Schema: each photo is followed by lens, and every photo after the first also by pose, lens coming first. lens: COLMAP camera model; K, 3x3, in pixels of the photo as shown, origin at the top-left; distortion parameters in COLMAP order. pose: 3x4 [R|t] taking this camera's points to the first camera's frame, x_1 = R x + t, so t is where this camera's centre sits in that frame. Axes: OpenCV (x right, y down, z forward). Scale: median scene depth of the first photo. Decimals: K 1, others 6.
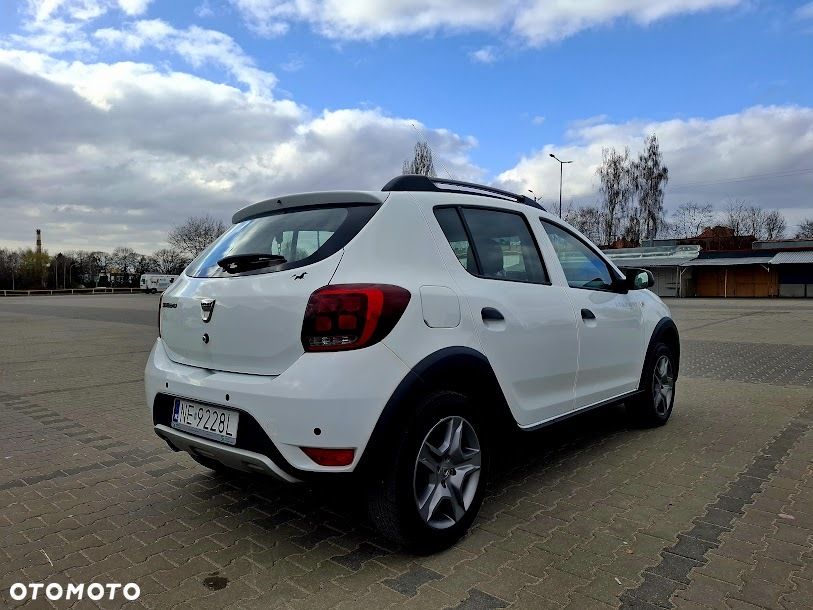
lens RADIAL K [[572.5, 0, 408.7], [0, 572.5, 282.6], [0, 0, 1]] dist [0.059925, -0.053018]
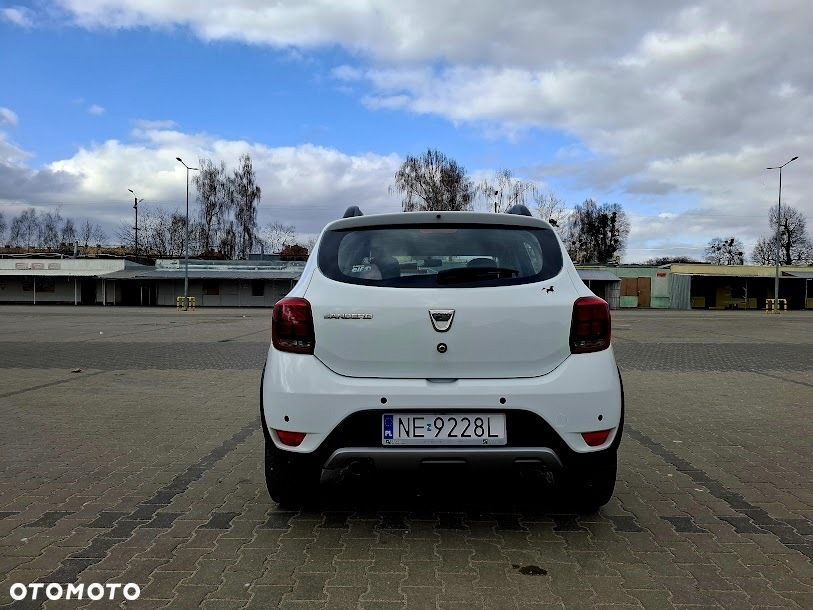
lens RADIAL K [[572.5, 0, 408.7], [0, 572.5, 282.6], [0, 0, 1]] dist [0.059925, -0.053018]
pose [[0.746444, 0.034020, 0.664579, -0.234835], [-0.022312, 0.999410, -0.026100, 0.002503], [-0.665075, 0.004654, 0.746762, 0.064810]]
